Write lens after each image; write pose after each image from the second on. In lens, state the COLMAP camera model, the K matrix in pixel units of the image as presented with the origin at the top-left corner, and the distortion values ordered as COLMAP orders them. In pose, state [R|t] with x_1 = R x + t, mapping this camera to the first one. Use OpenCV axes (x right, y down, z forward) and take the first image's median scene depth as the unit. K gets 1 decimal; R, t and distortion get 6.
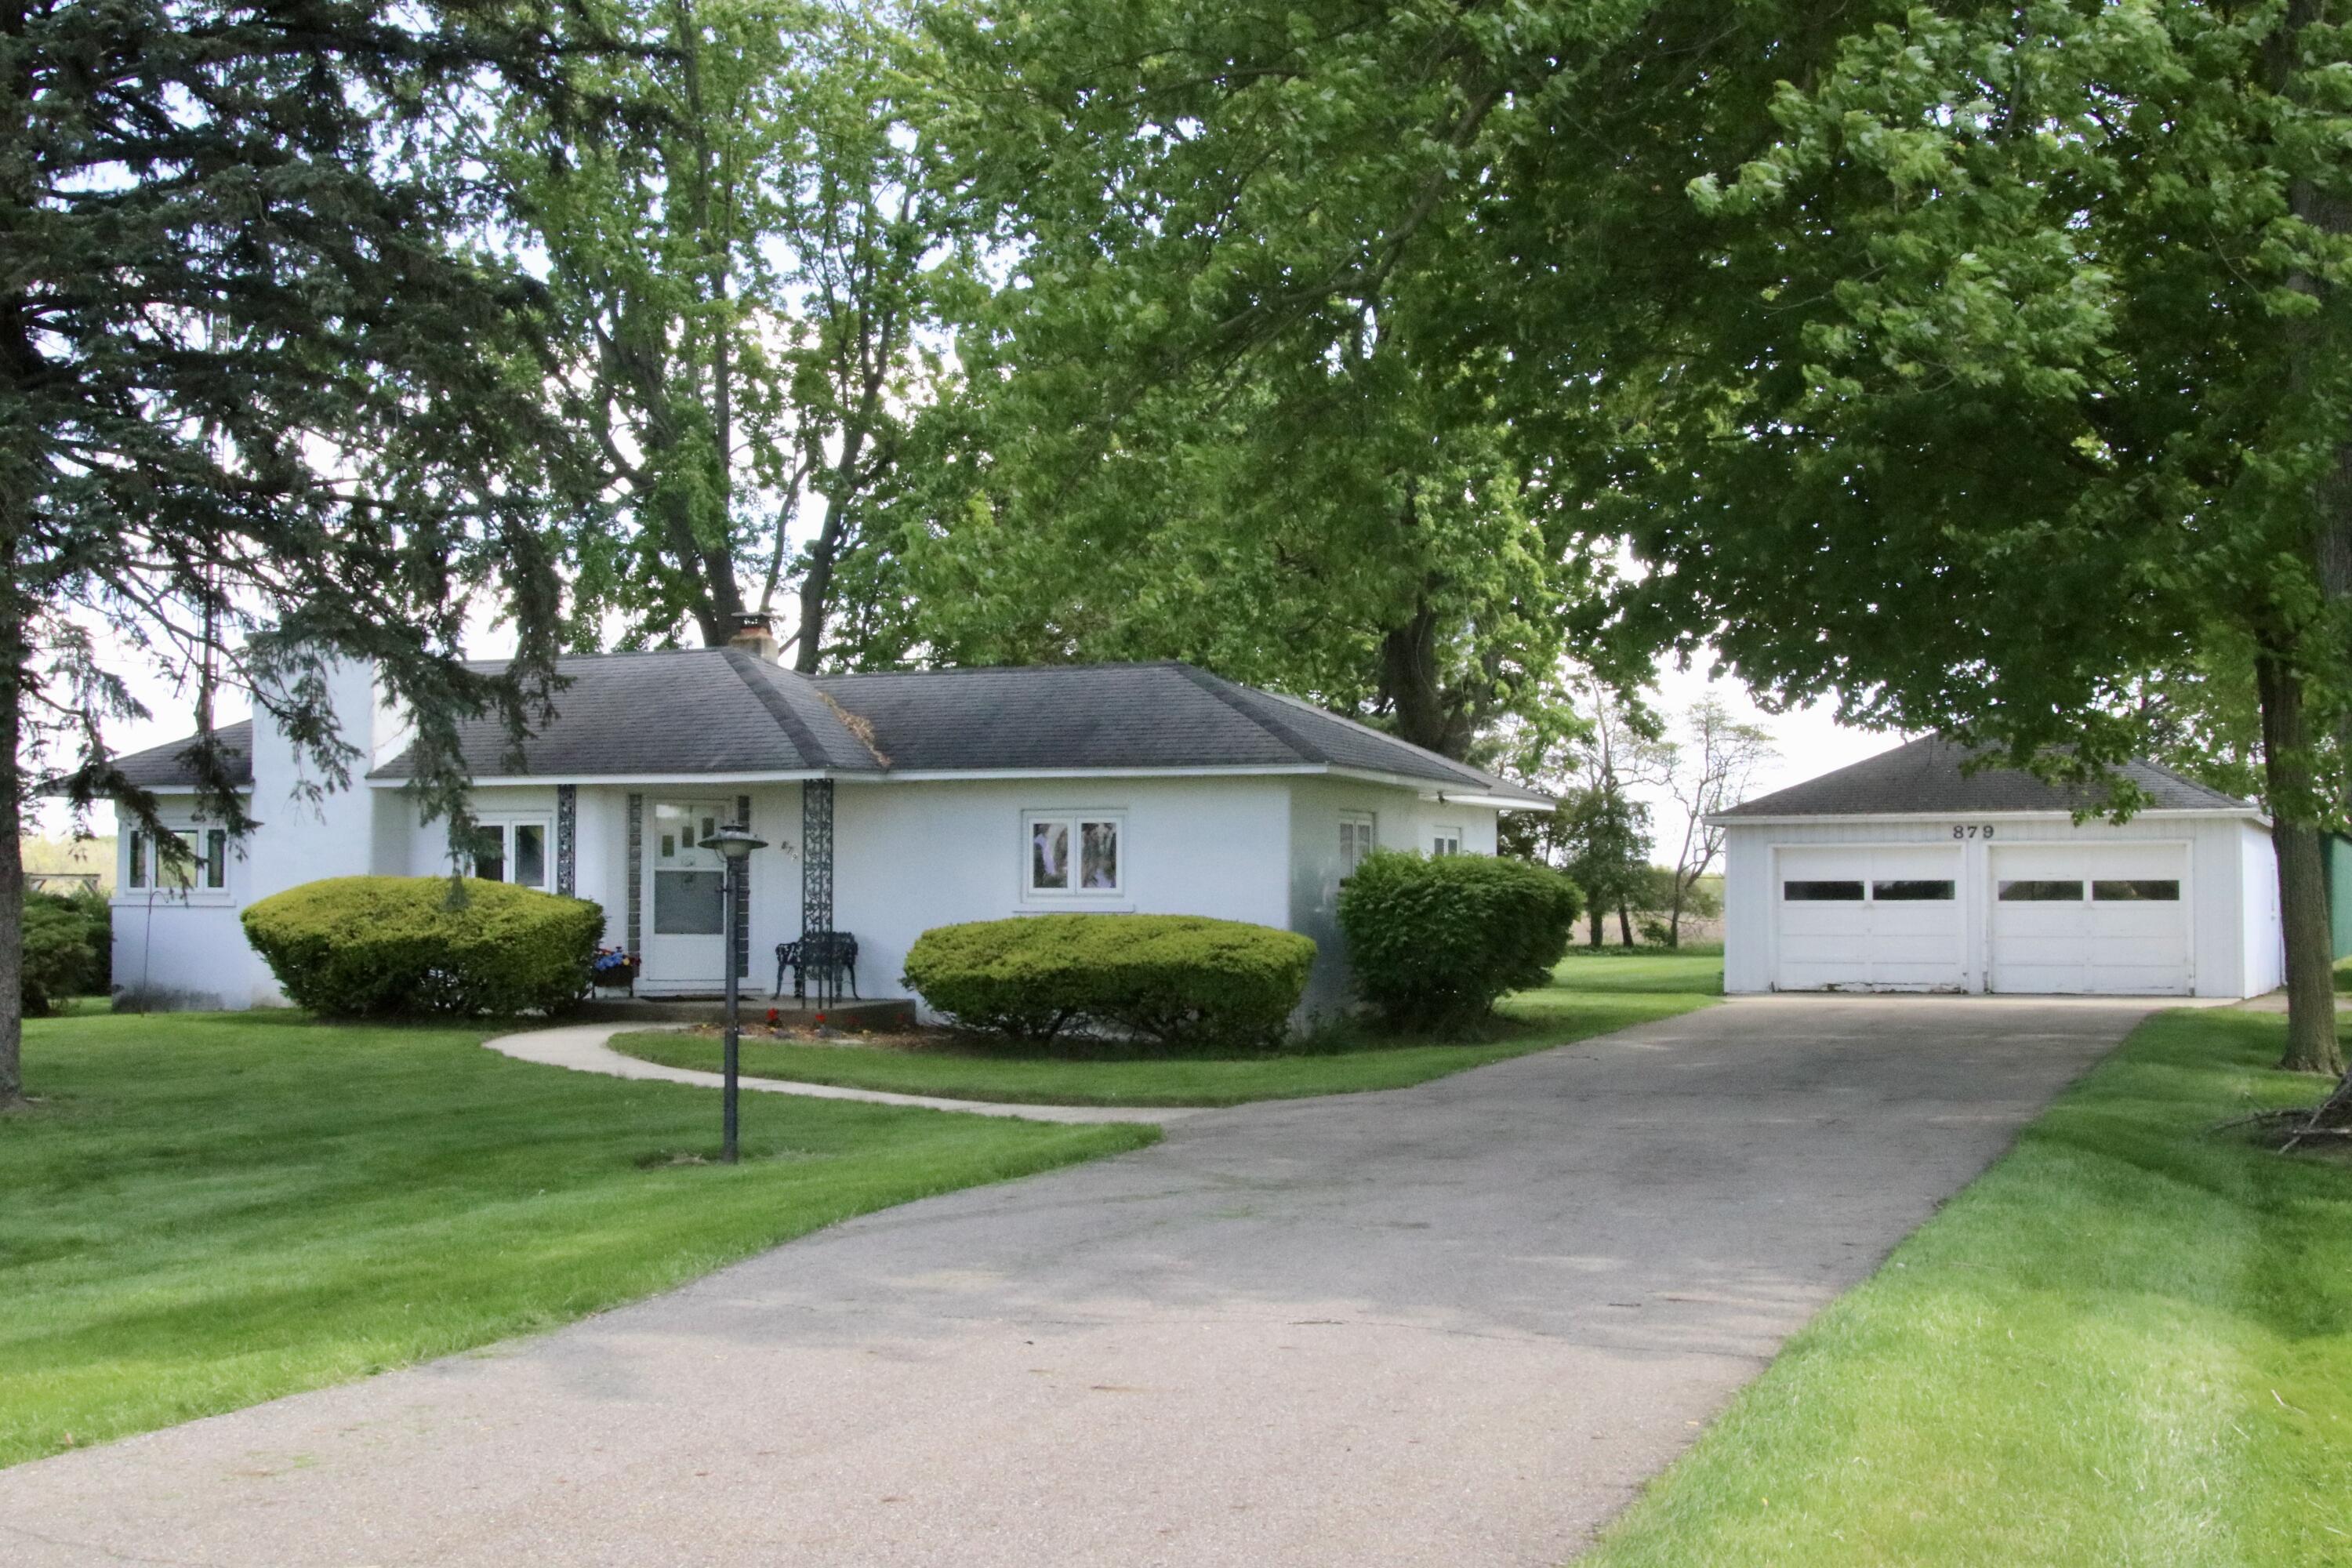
lens RADIAL K [[2632.0, 0, 1168.9], [0, 2632.0, 786.0], [0, 0, 1]] dist [-0.090932, 0.000000]
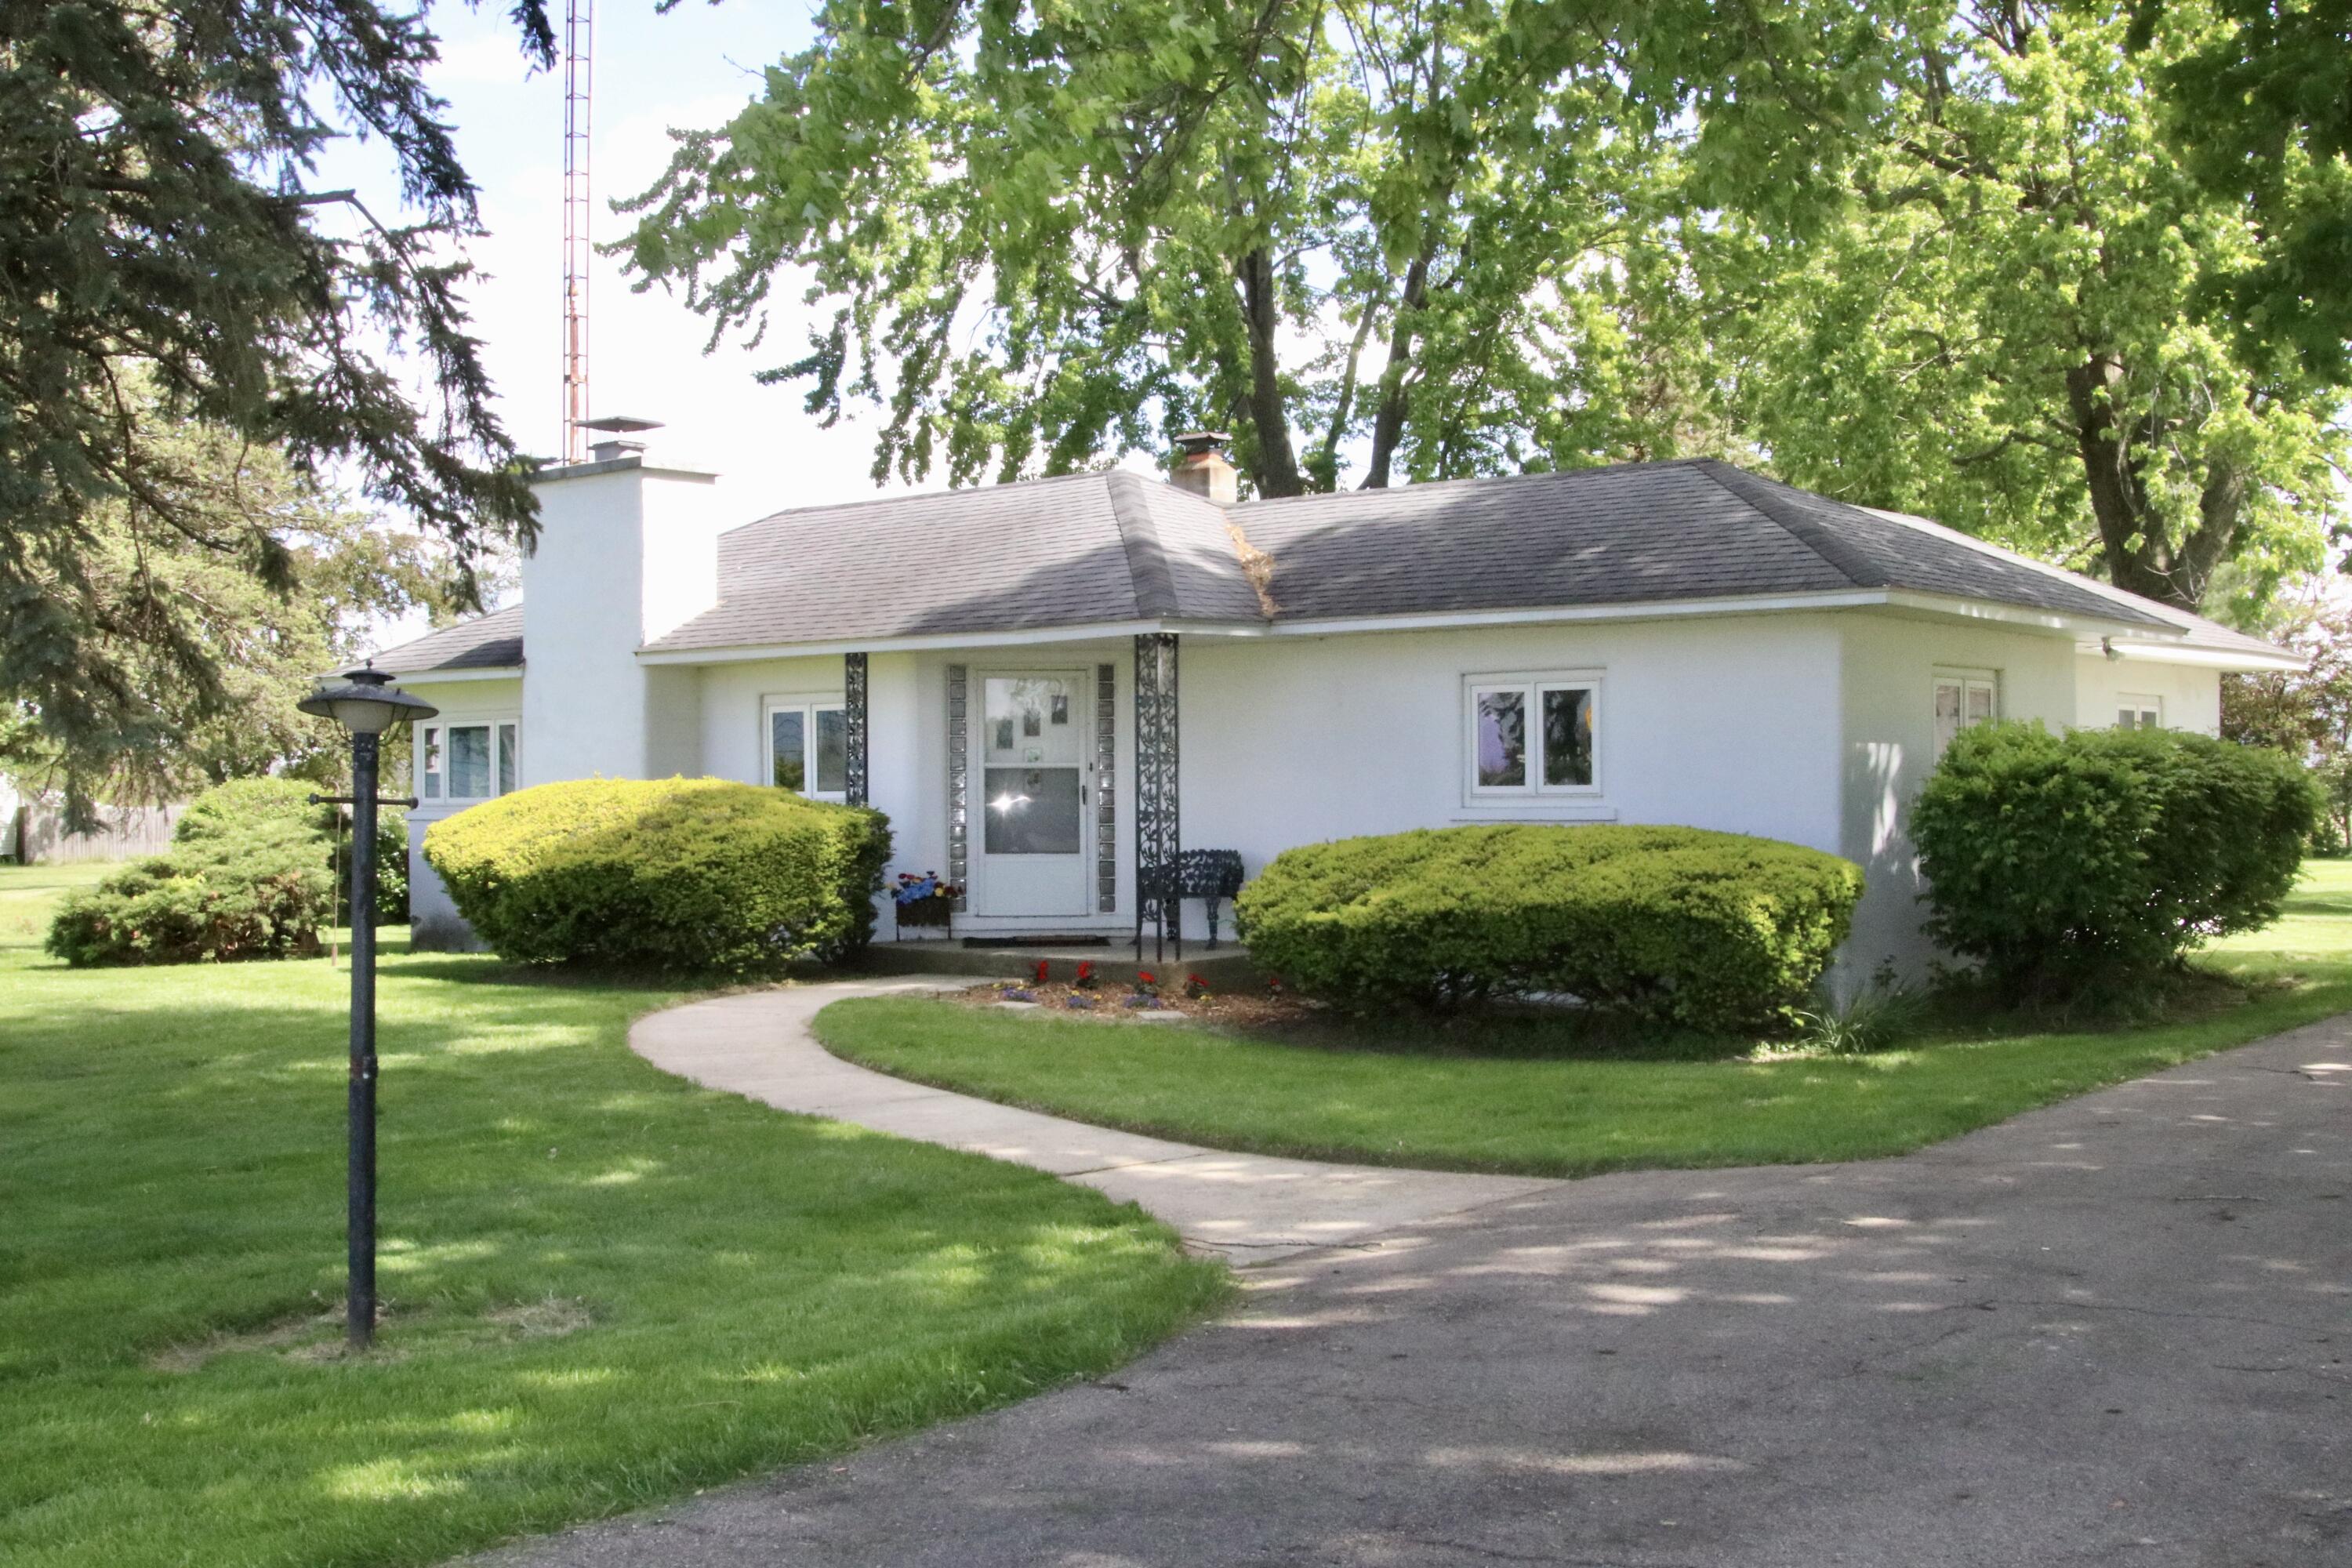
lens RADIAL K [[2632.0, 0, 1188.6], [0, 2632.0, 785.5], [0, 0, 1]] dist [-0.090932, 0.000000]
pose [[0.958976, -0.009288, -0.283337, 0.071923], [0.020179, 0.999164, 0.035545, 0.012596], [0.282770, -0.039804, 0.958362, 0.318973]]
